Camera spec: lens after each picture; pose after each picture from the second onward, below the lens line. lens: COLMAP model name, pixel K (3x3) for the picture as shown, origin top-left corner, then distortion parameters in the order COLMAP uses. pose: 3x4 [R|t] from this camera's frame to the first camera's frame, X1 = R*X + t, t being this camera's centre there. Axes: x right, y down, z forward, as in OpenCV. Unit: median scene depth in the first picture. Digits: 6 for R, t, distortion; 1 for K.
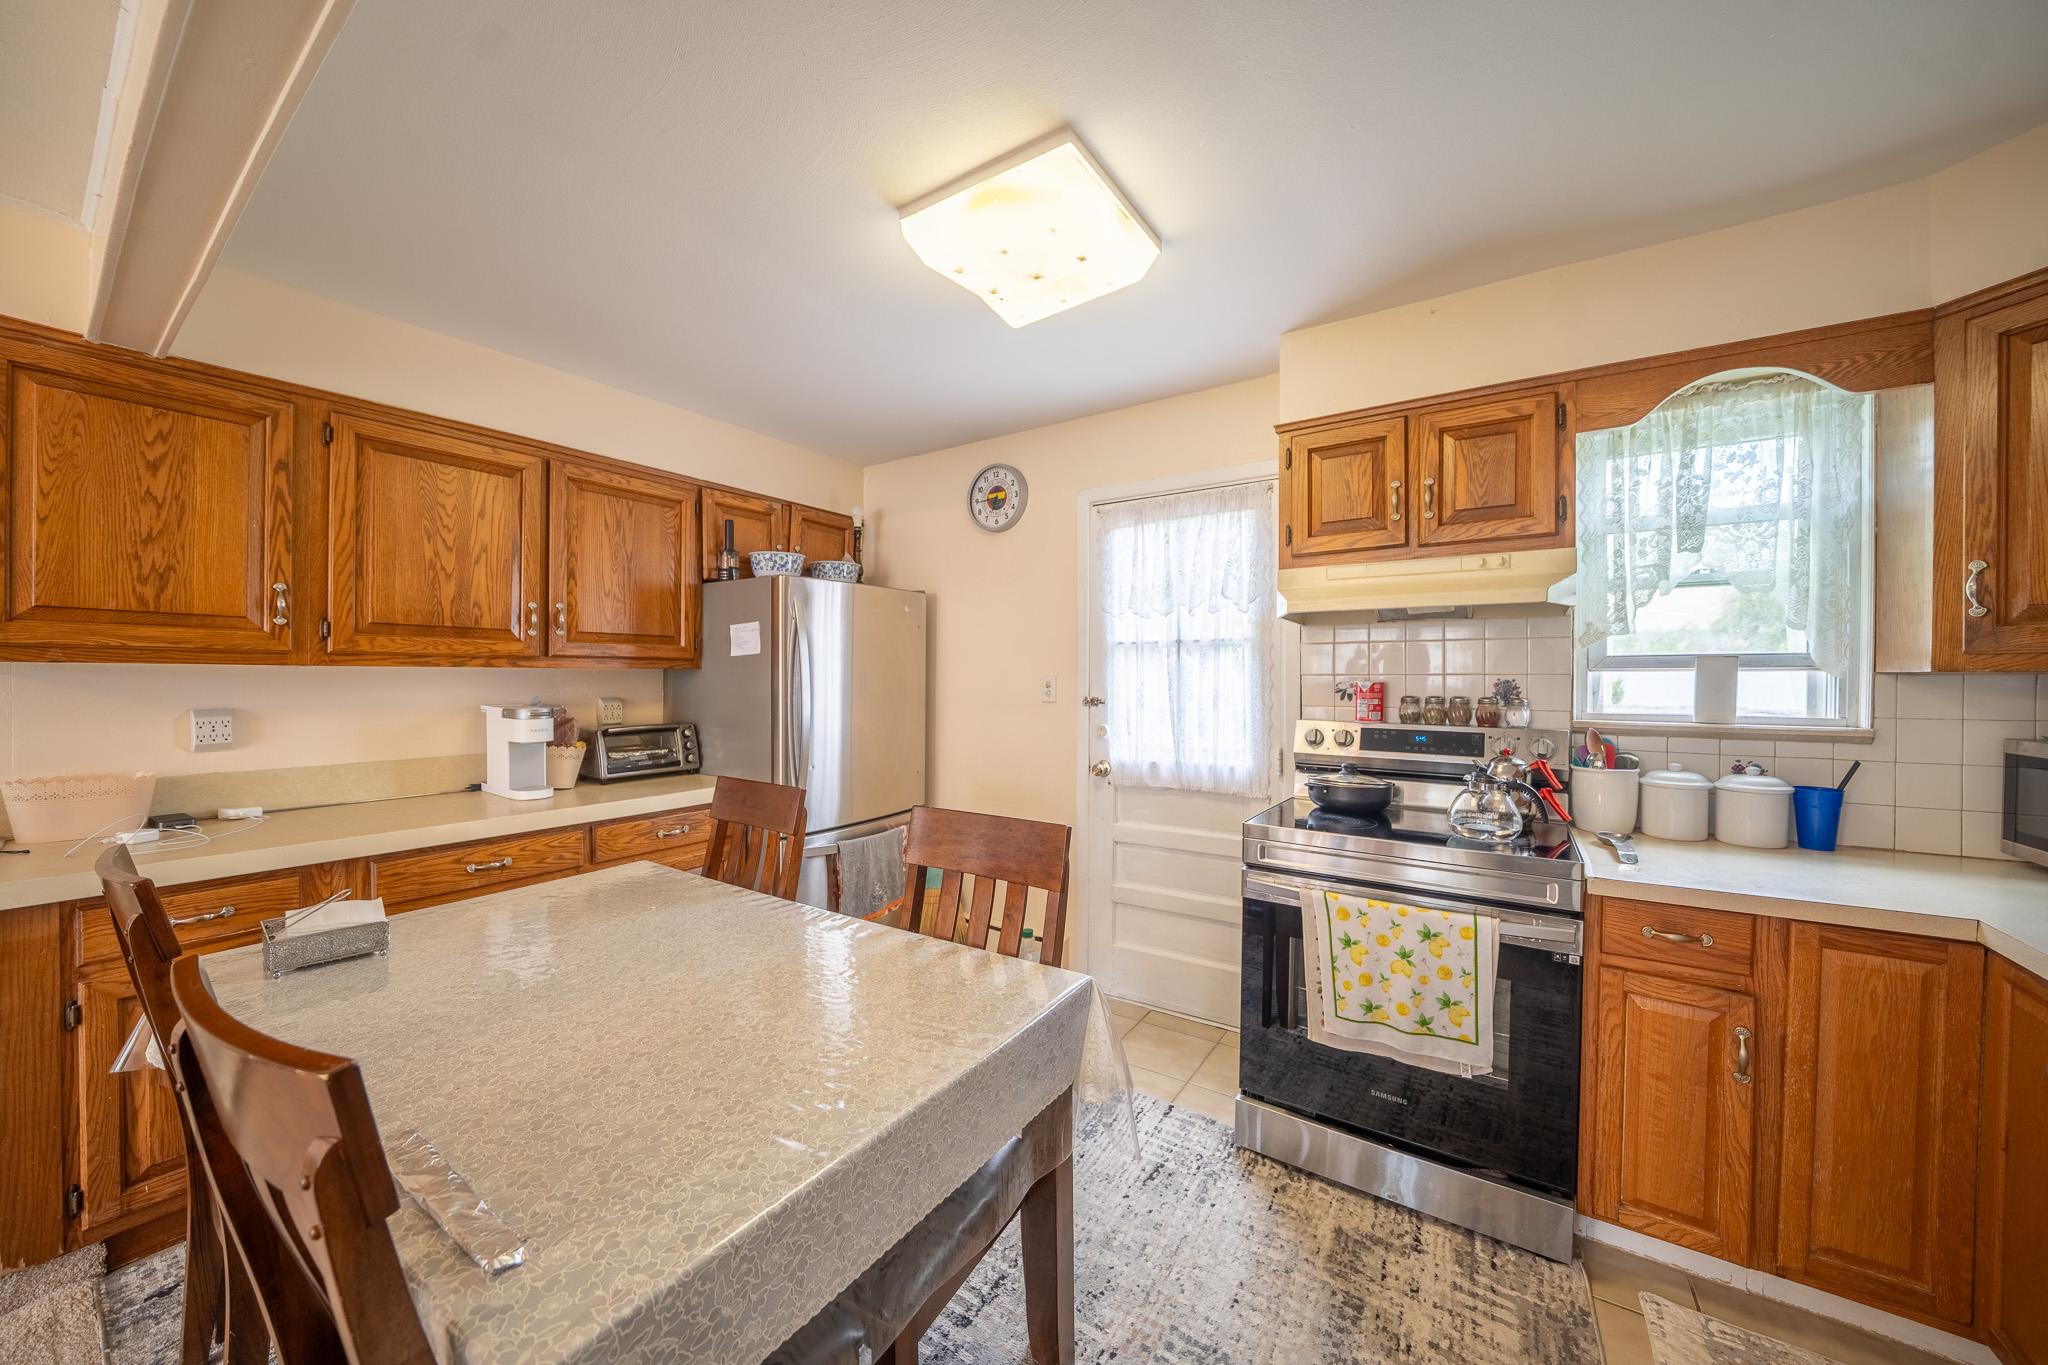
lens RADIAL K [[717.4, 0, 1004.3], [0, 717.4, 681.6], [0, 0, 1]] dist [-0.022019, 0.002167]
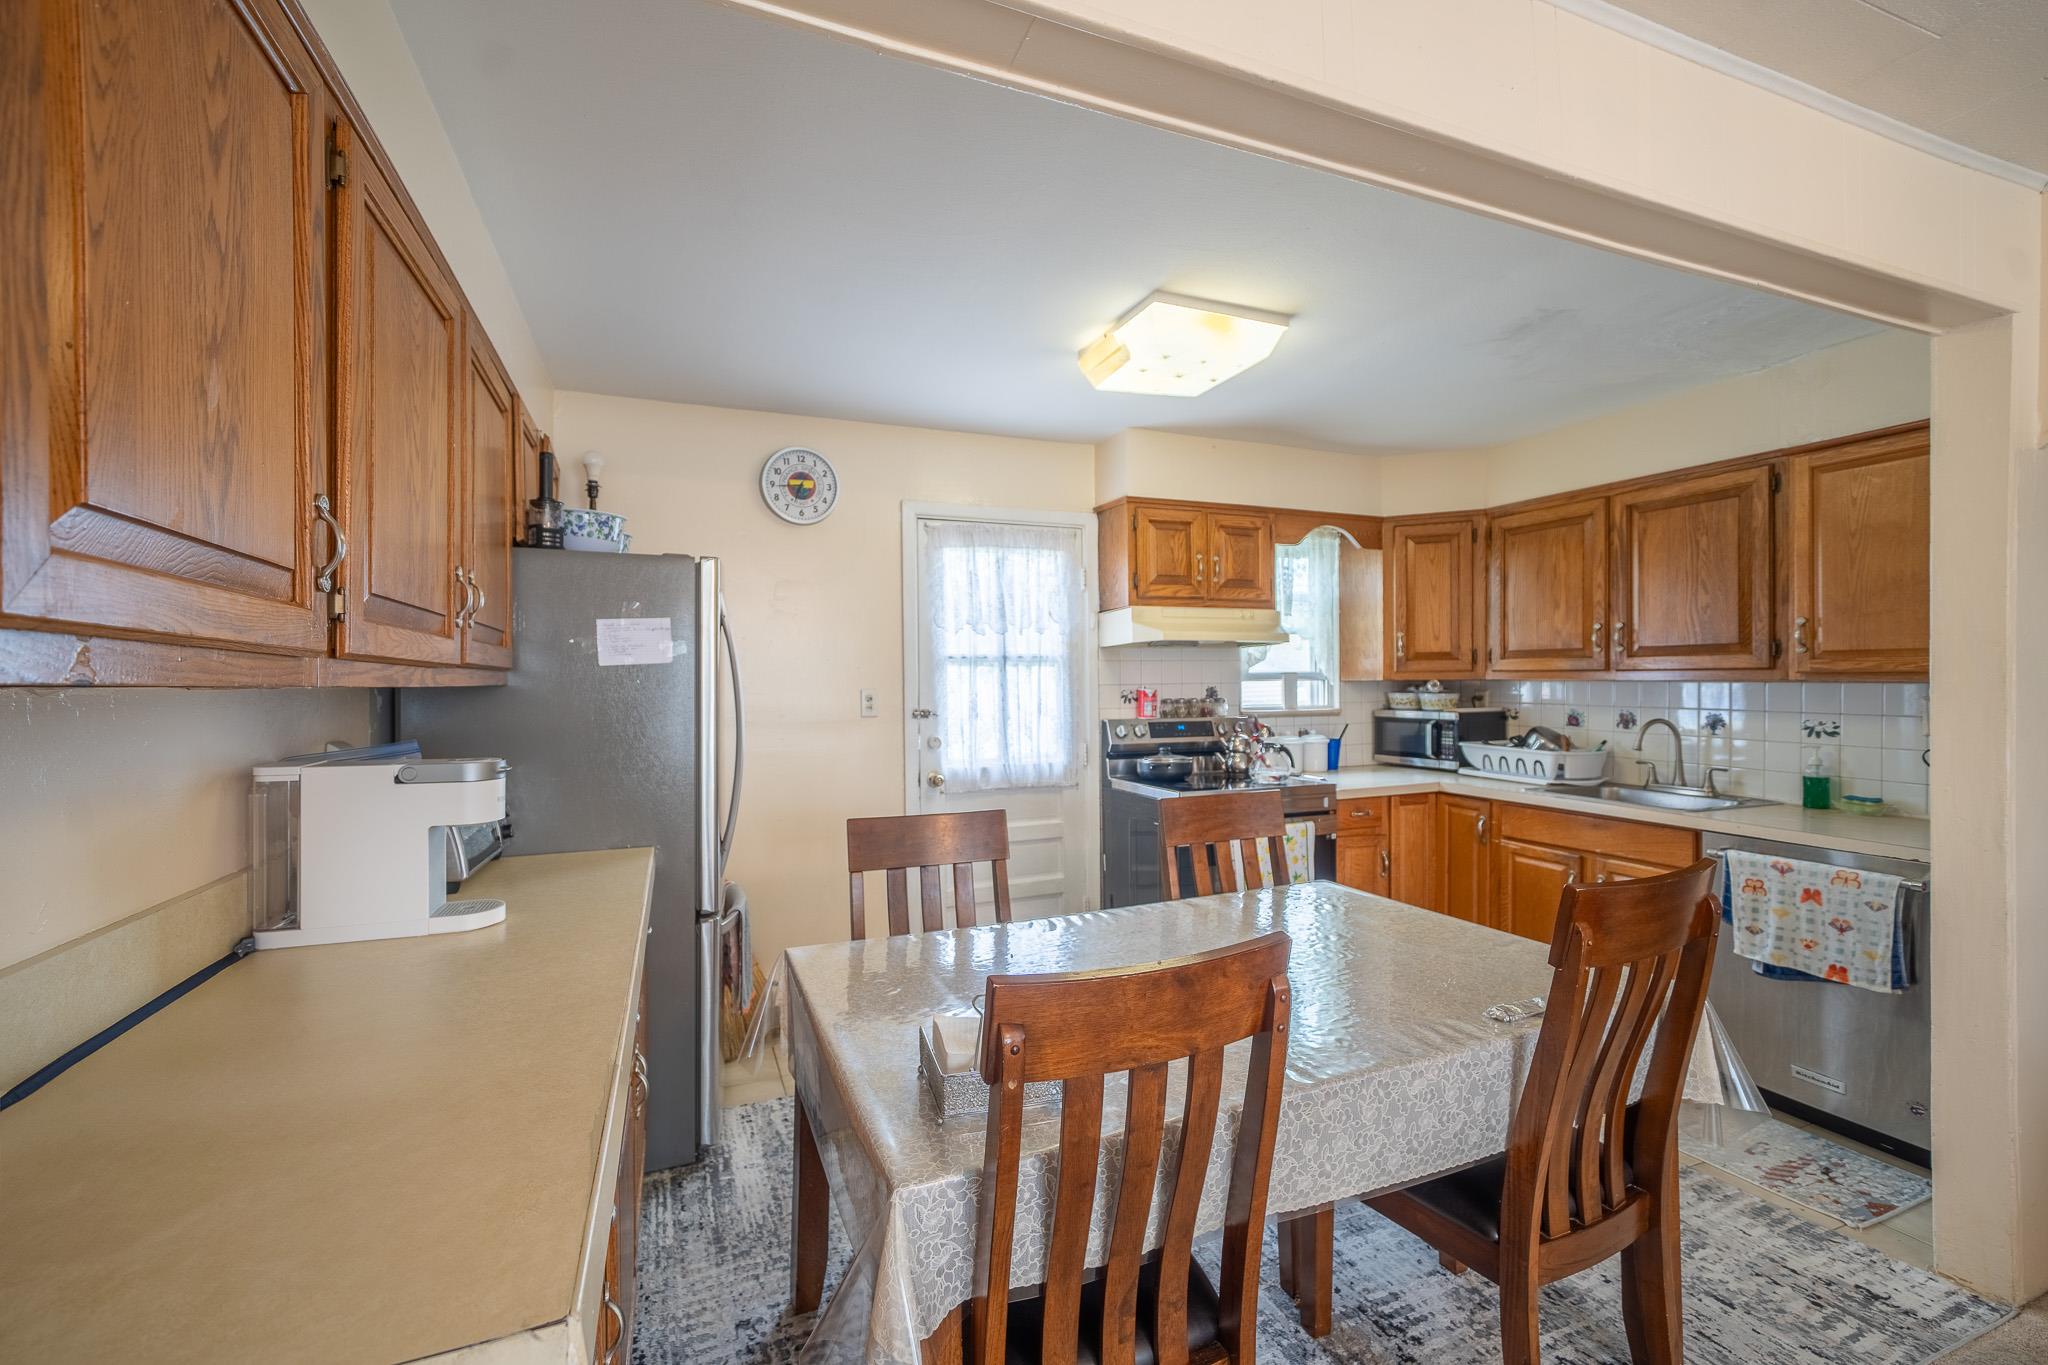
lens RADIAL K [[869.5, 0, 983.3], [0, 869.5, 684.5], [0, 0, 1]] dist [0.003515, -0.000832]
pose [[0.562991, -0.010235, 0.826400, -1.185554], [0.017798, 0.999842, 0.000258, -0.017390], [-0.826271, 0.014563, 0.563084, 0.344964]]
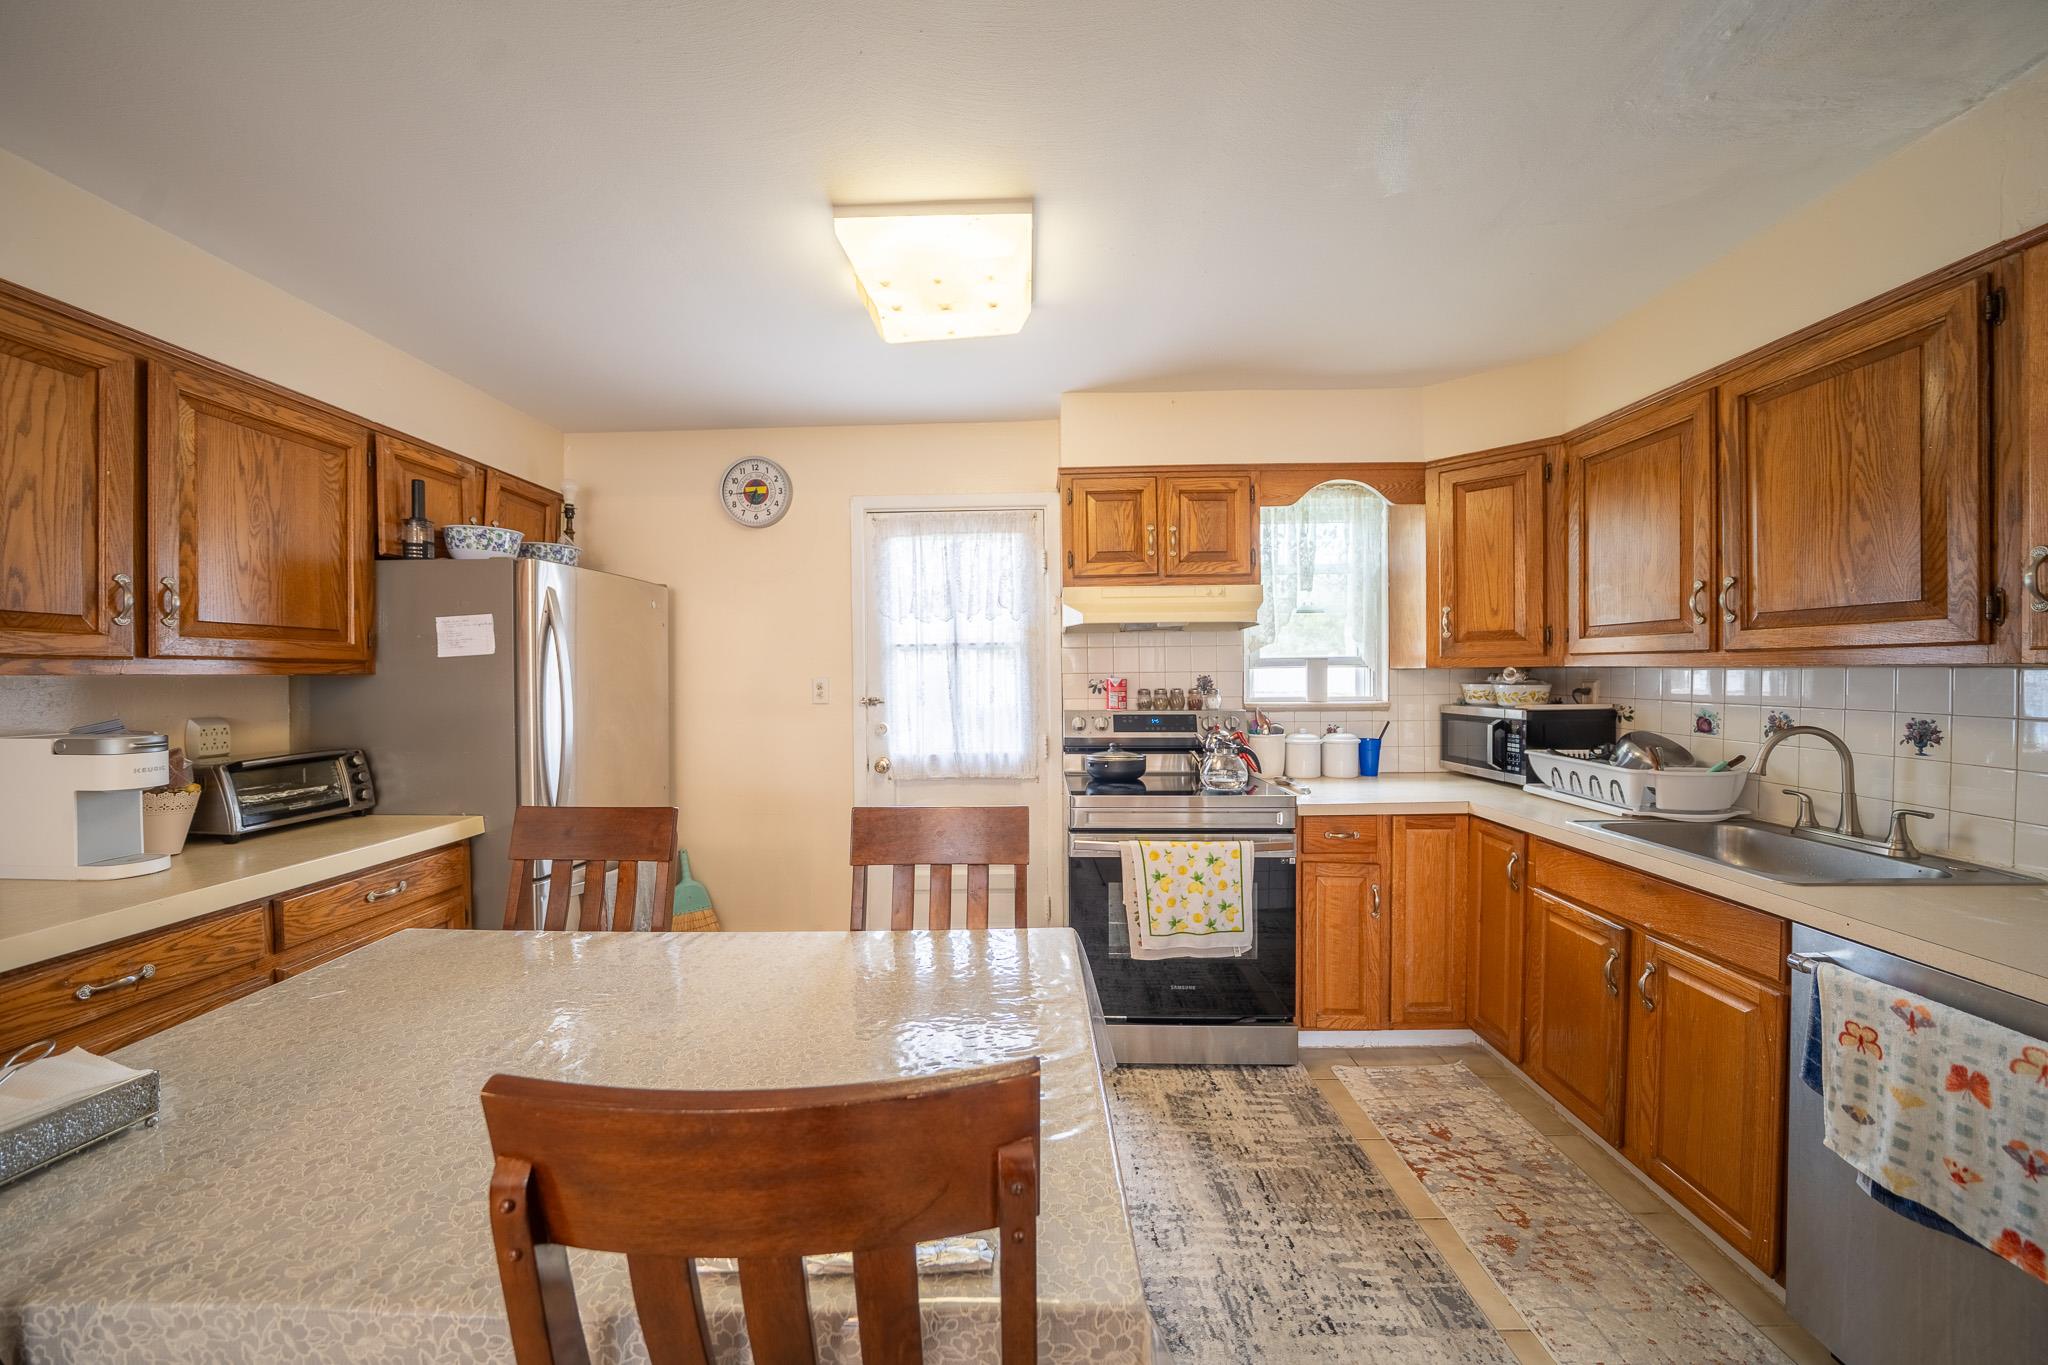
lens RADIAL K [[717.4, 0, 994.8], [0, 717.4, 681.3], [0, 0, 1]] dist [-0.022019, 0.002167]
pose [[0.844782, -0.015988, 0.534872, -0.395812], [0.016781, 0.999853, 0.003383, -0.002898], [-0.534847, 0.006118, 0.844926, 0.038839]]
